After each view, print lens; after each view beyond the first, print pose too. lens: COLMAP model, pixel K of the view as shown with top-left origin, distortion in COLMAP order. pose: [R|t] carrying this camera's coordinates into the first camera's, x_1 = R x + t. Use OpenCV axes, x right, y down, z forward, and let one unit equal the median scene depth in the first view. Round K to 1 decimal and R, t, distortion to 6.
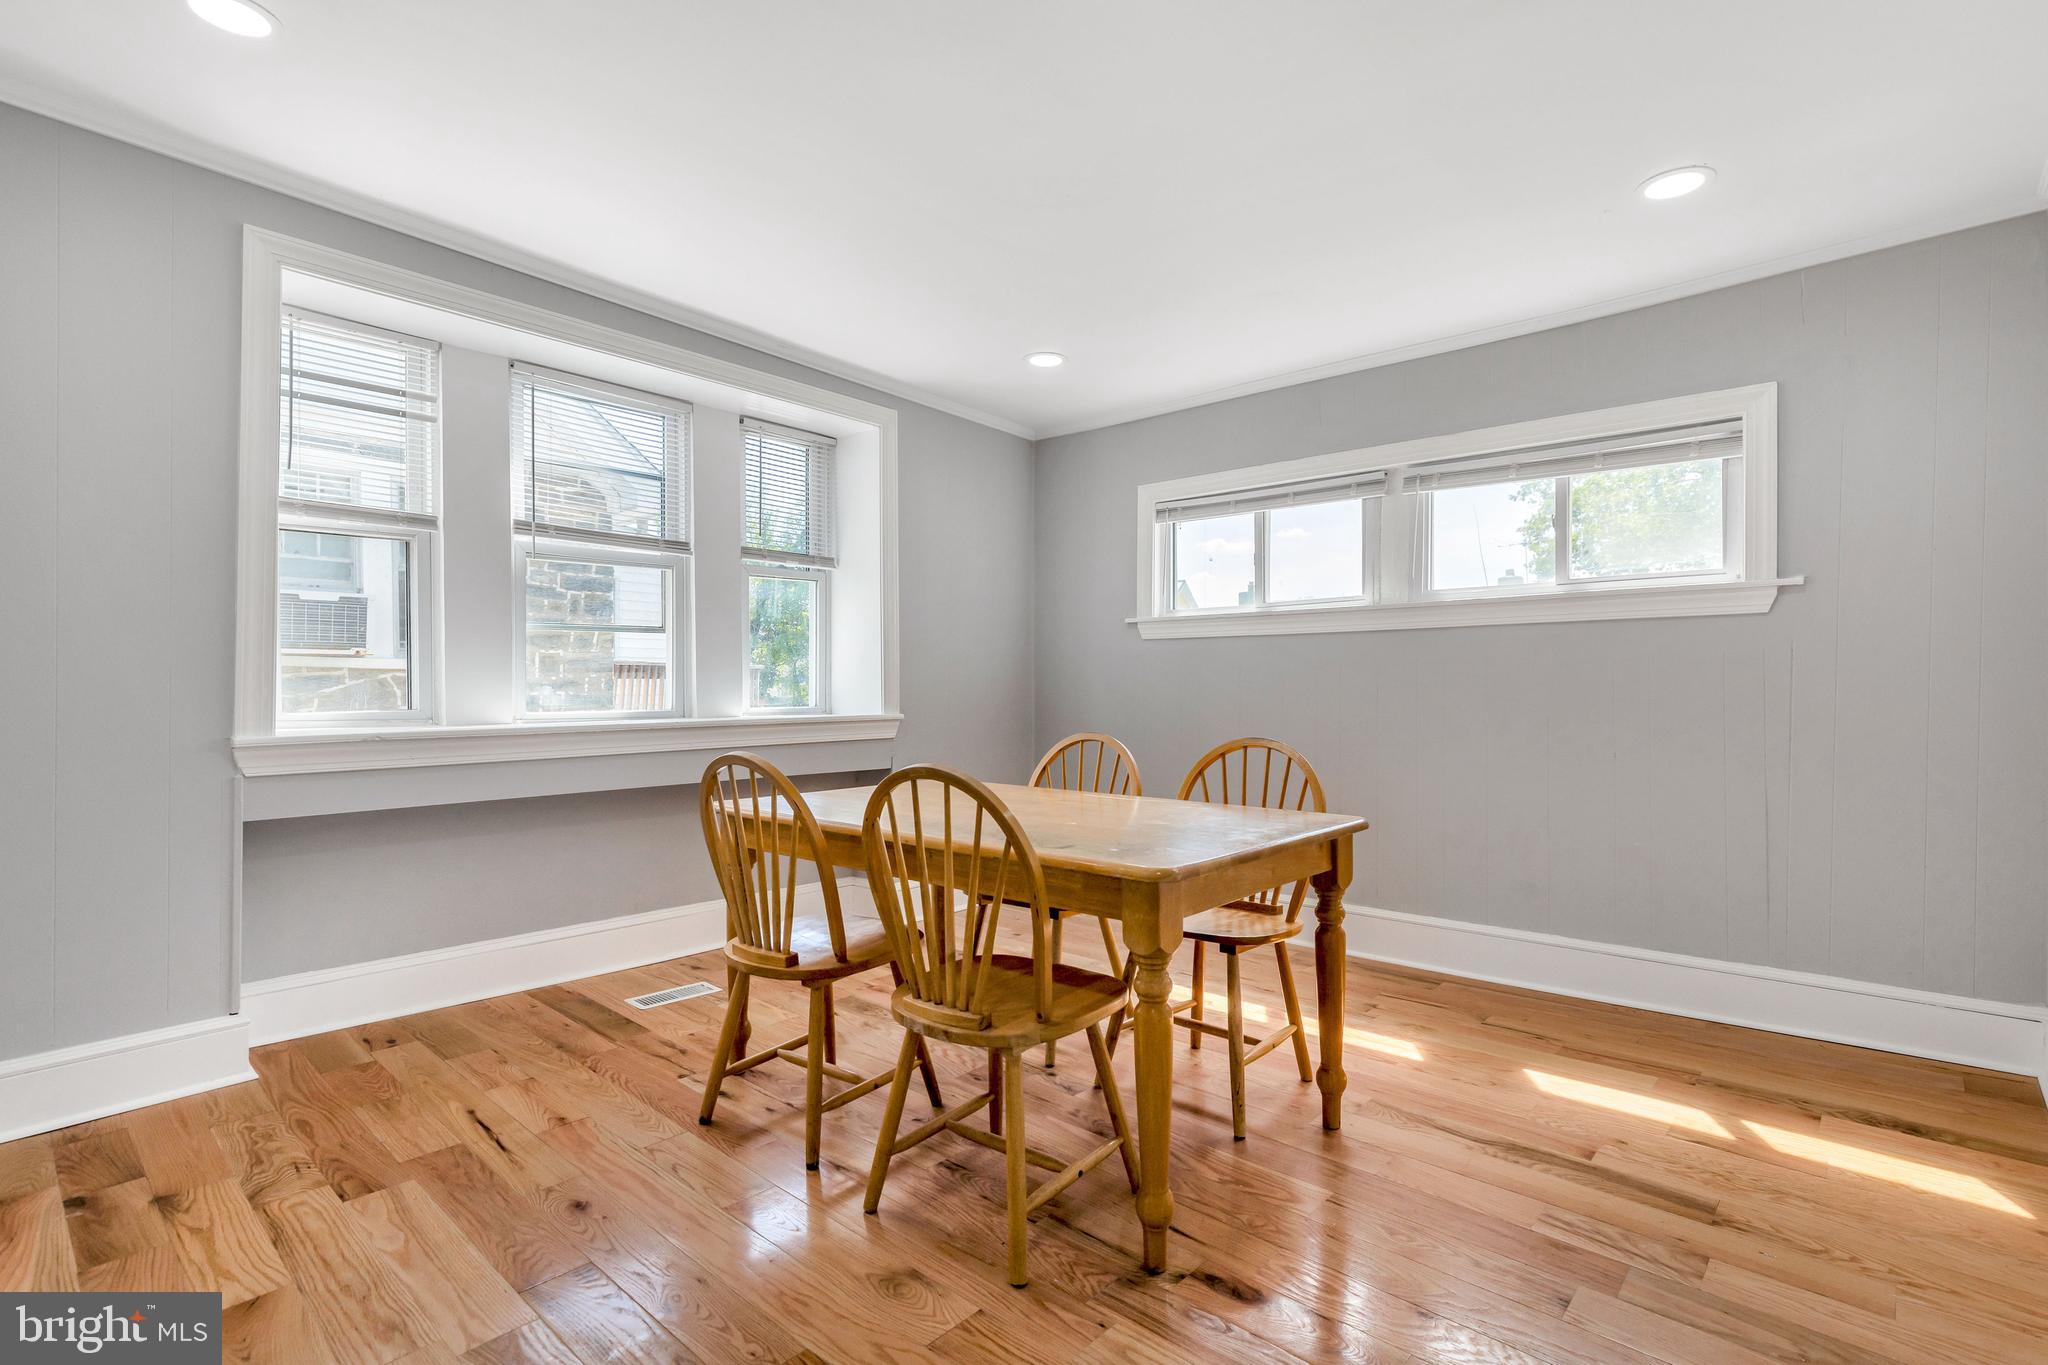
lens RADIAL K [[941.7, 0, 1016.6], [0, 941.7, 665.5], [0, 0, 1]] dist [0.003245, 0.000052]
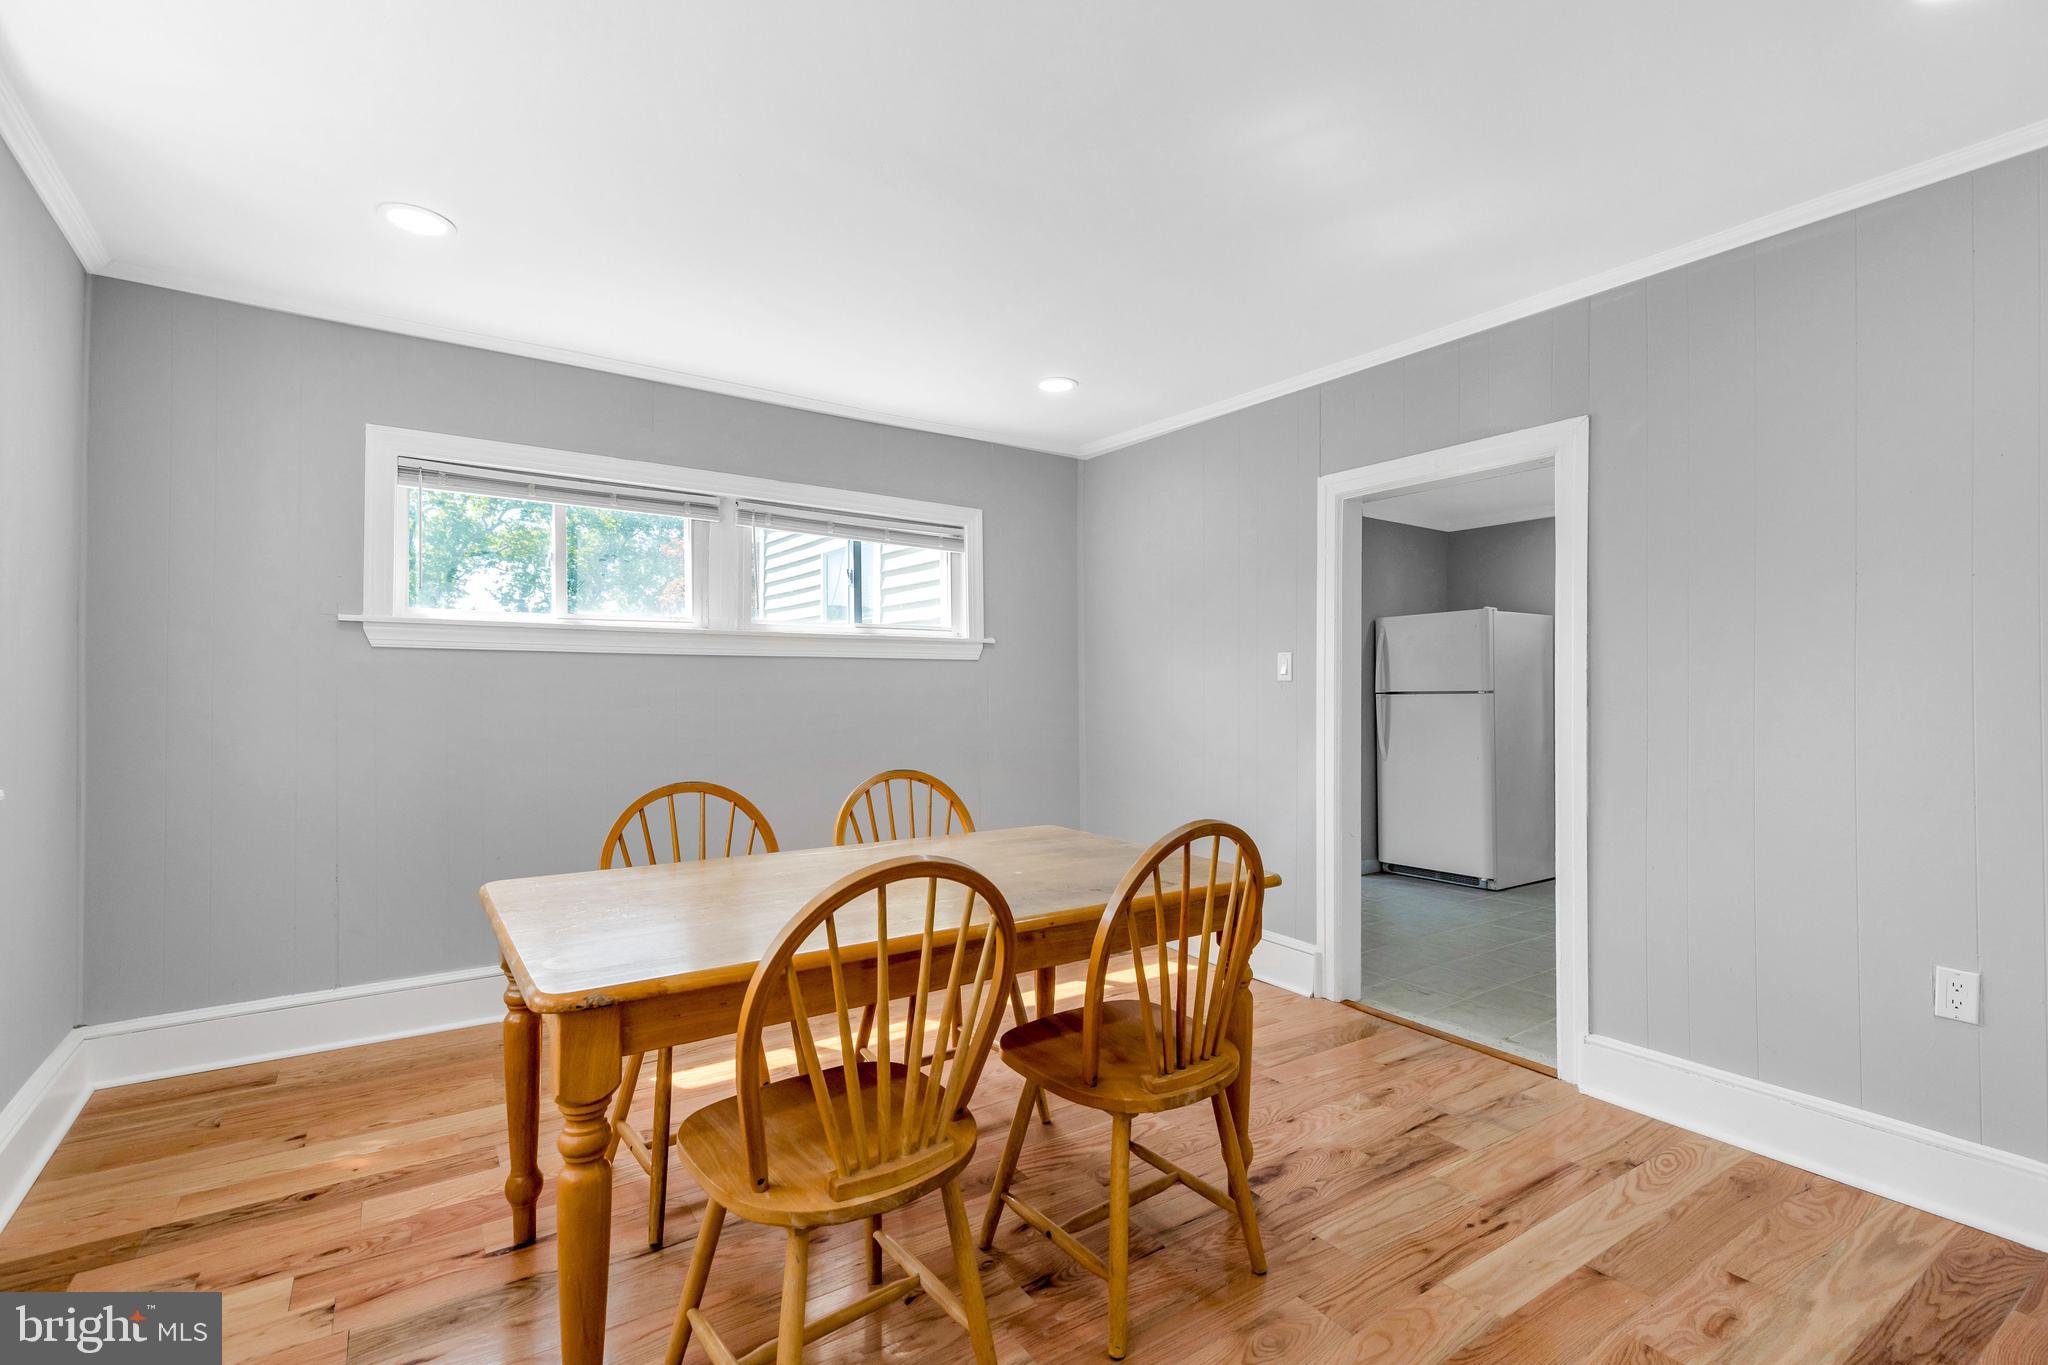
lens RADIAL K [[945.7, 0, 1046.4], [0, 945.7, 676.8], [0, 0, 1]] dist [0.000855, 0.000924]
pose [[0.133327, 0.012422, 0.990994, -0.634851], [-0.002080, 0.999923, -0.012254, -0.009111], [-0.991070, -0.000428, 0.133343, 0.621637]]
